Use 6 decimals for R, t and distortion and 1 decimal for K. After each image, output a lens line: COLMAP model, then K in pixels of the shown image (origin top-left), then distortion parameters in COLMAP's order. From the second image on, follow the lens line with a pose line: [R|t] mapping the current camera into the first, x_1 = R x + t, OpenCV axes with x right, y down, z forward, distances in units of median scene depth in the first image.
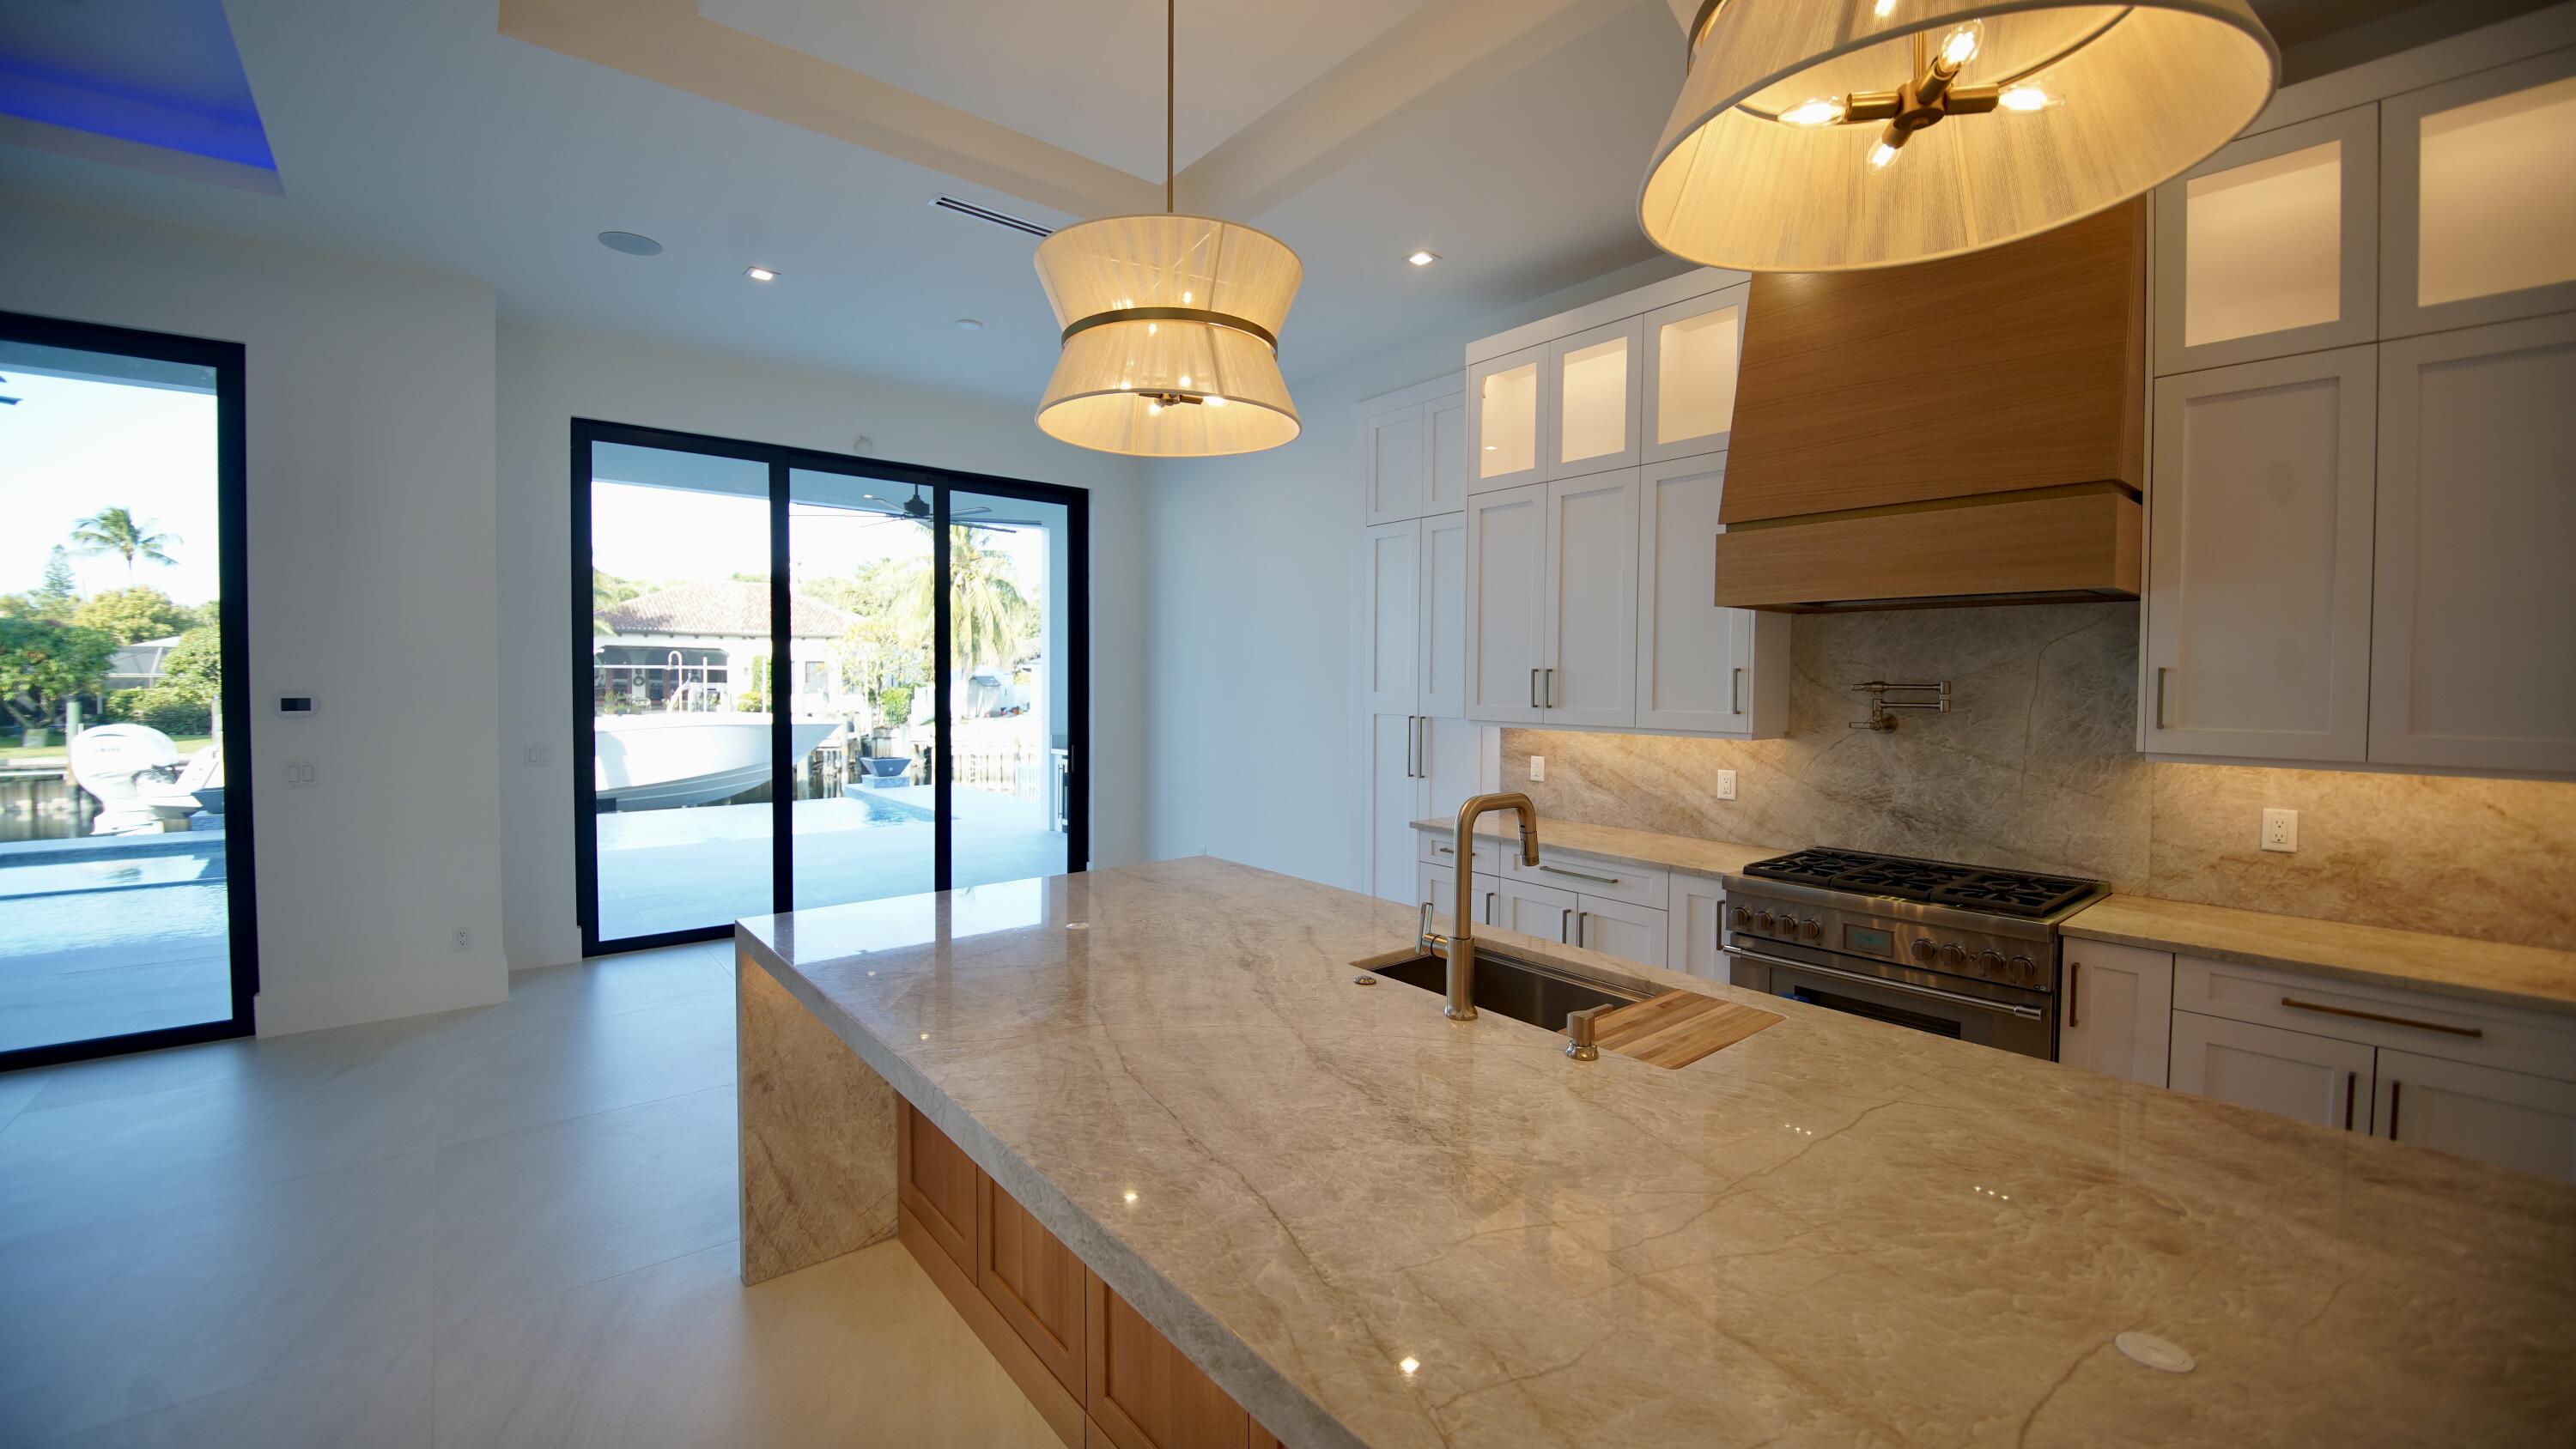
lens RADIAL K [[994.2, 0, 1259.1], [0, 994.2, 708.7], [0, 0, 1]] dist [-0.010894, -0.007367]
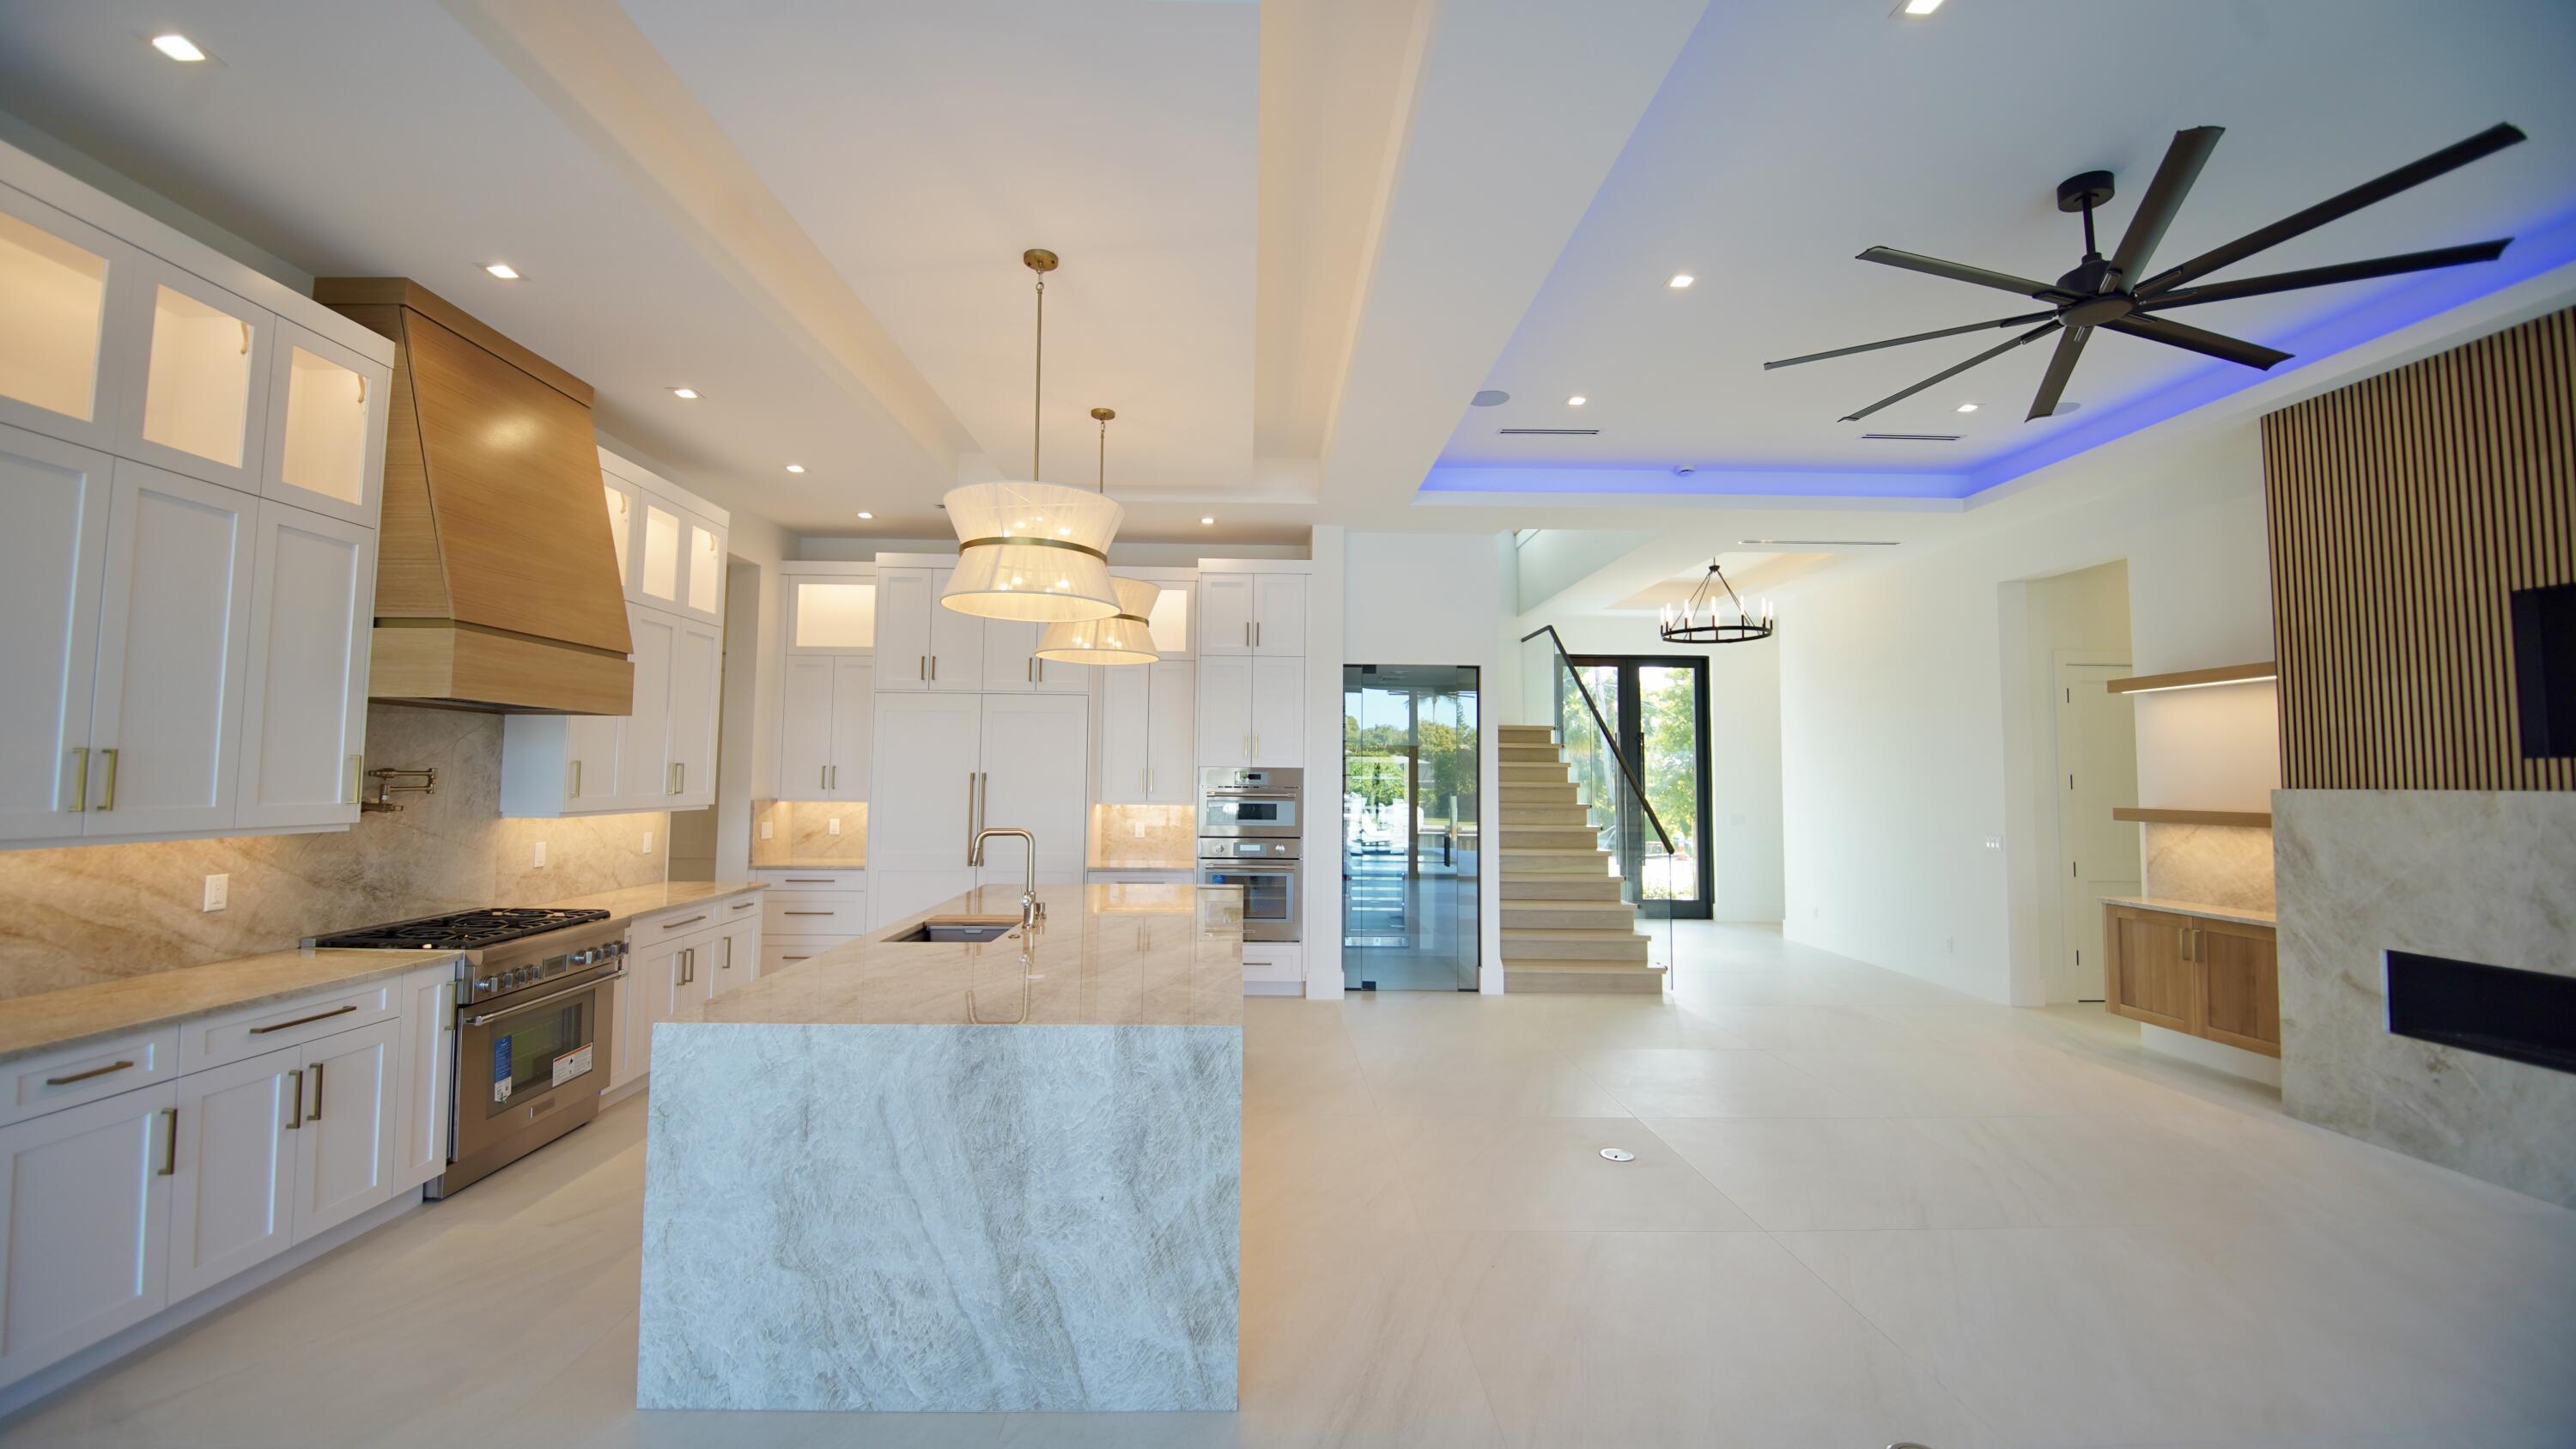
lens RADIAL K [[994.5, 0, 1259.1], [0, 994.5, 708.6], [0, 0, 1]] dist [-0.010894, -0.007367]
pose [[-0.782381, 0.027521, 0.622192, -0.669730], [0.004590, 0.999251, -0.038427, -0.038824], [-0.622783, -0.027209, -0.781921, 1.023289]]
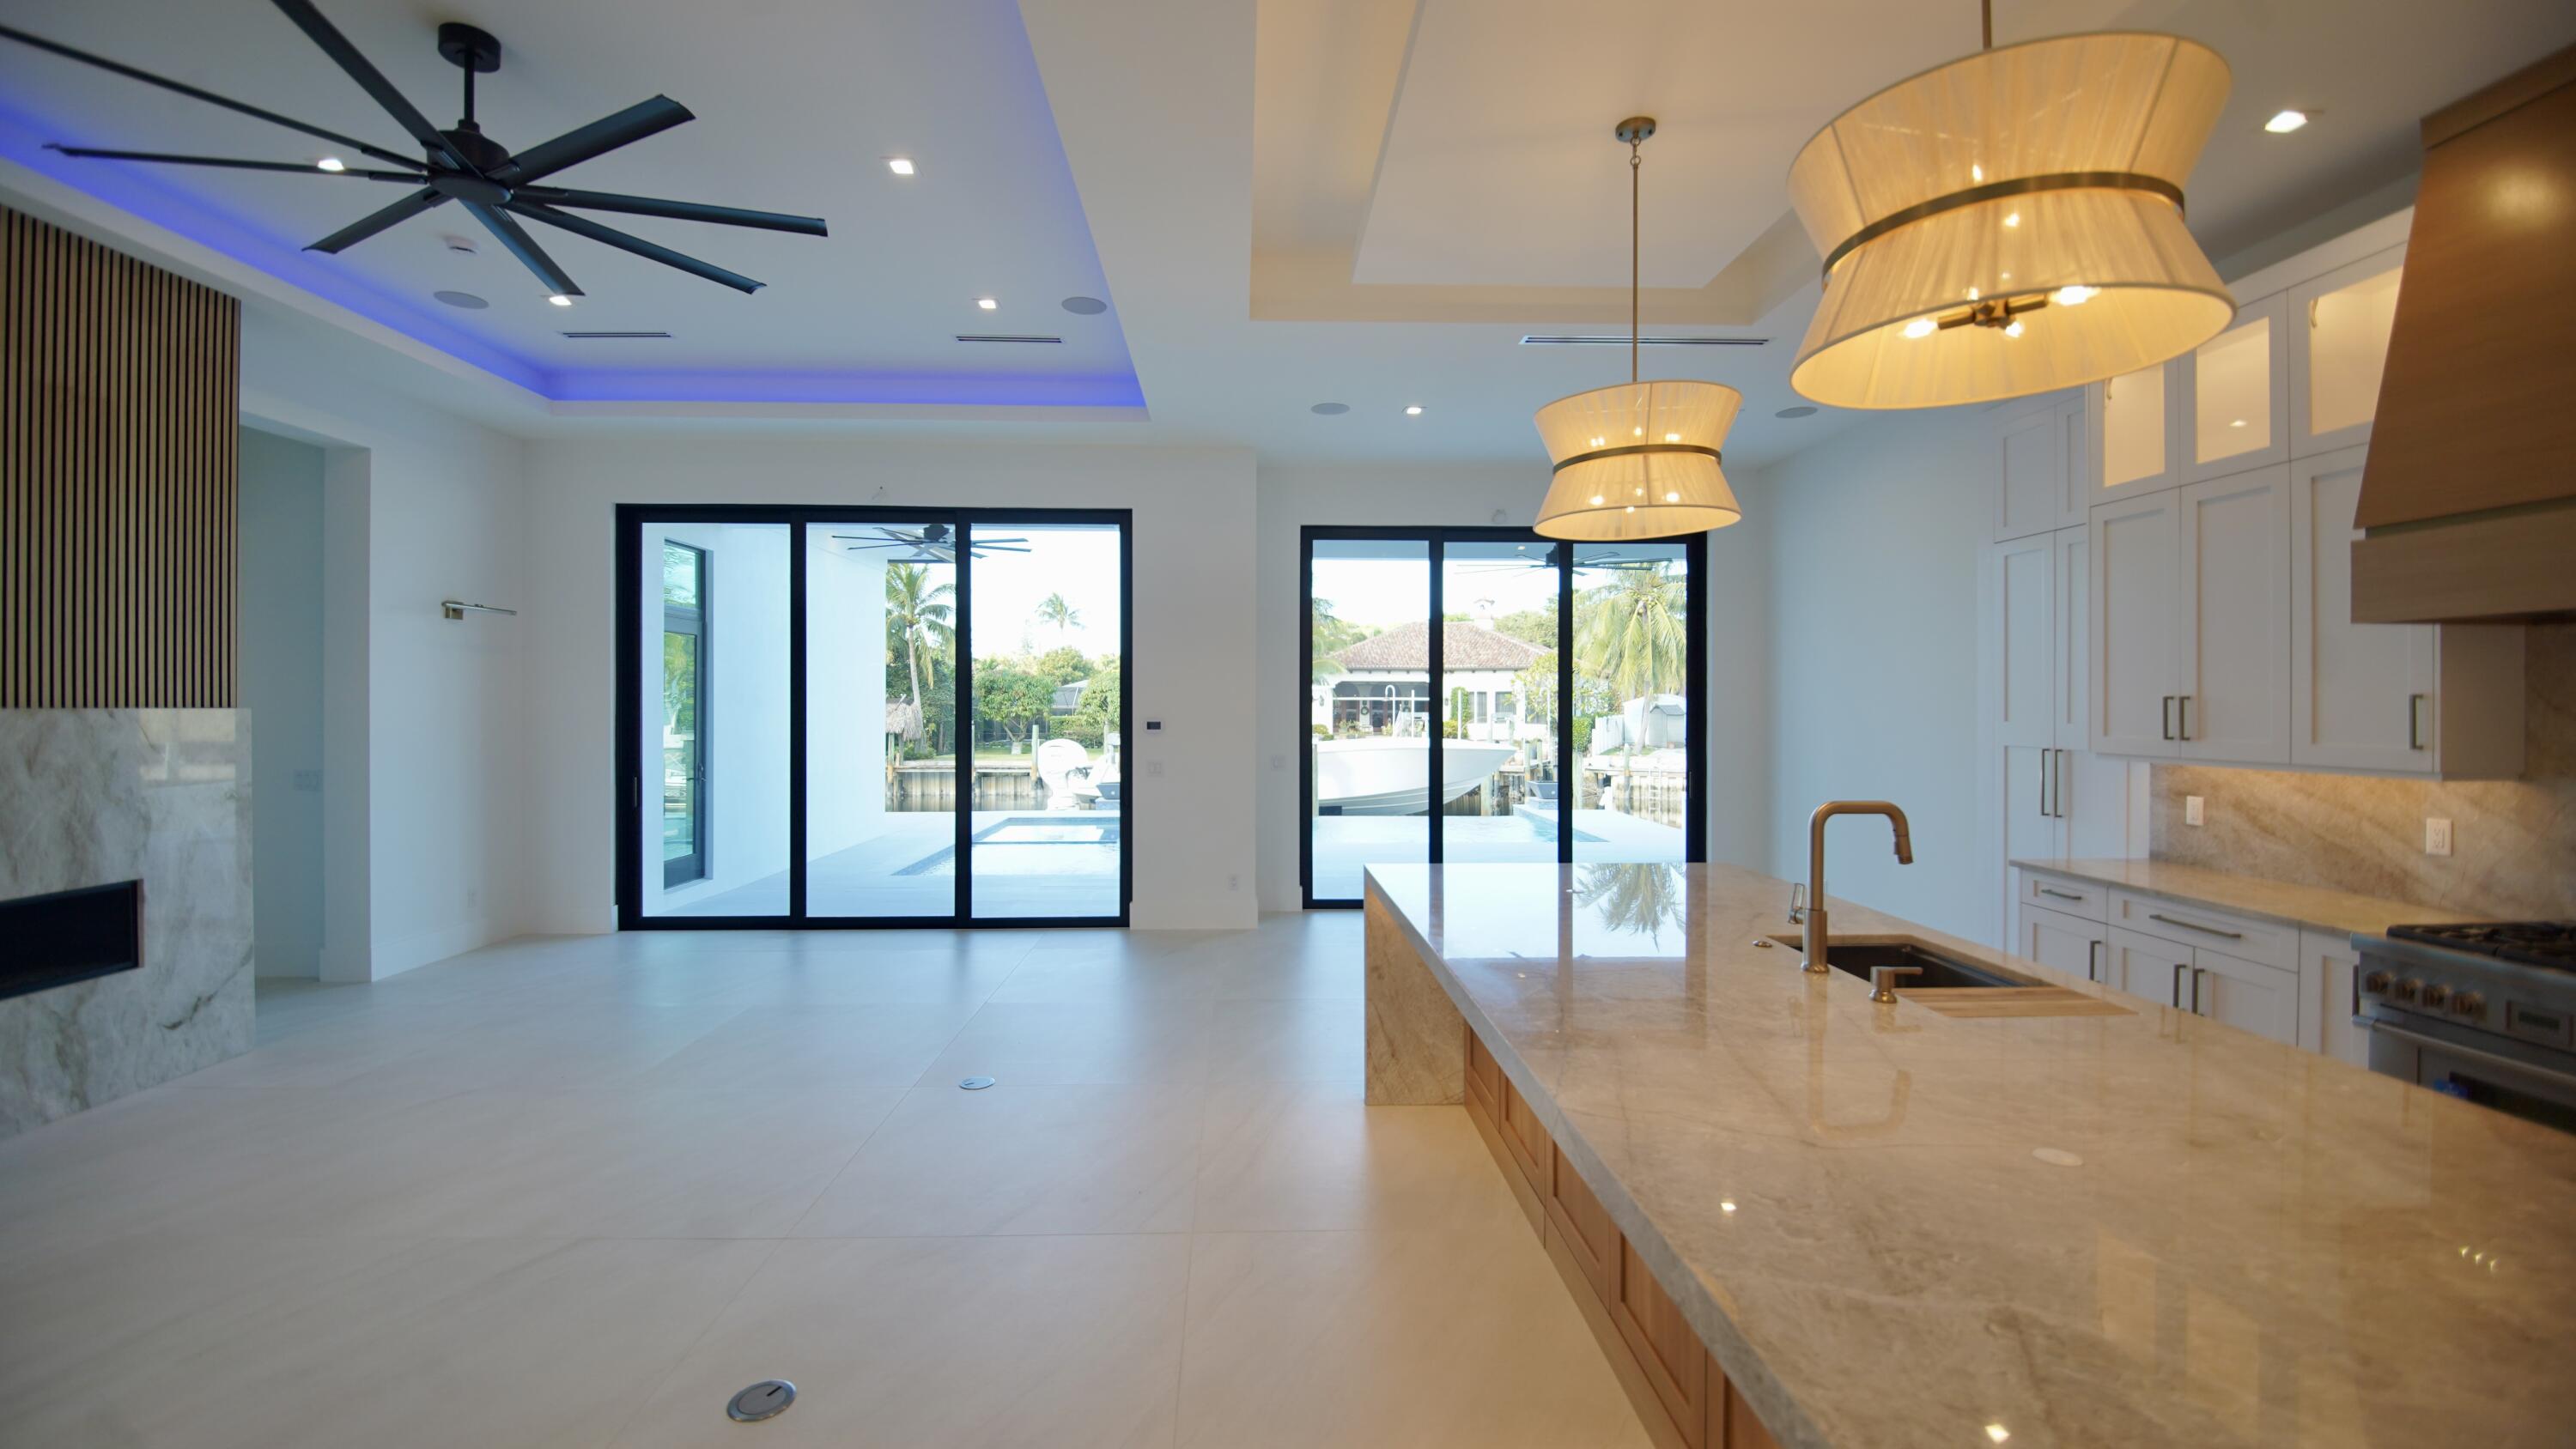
lens RADIAL K [[994.2, 0, 1259.1], [0, 994.2, 708.7], [0, 0, 1]] dist [-0.010894, -0.007367]
pose [[0.785348, -0.002658, -0.619049, 0.186718], [-0.015640, 0.999586, -0.024133, 0.005008], [0.618857, 0.028635, 0.784981, -0.203031]]
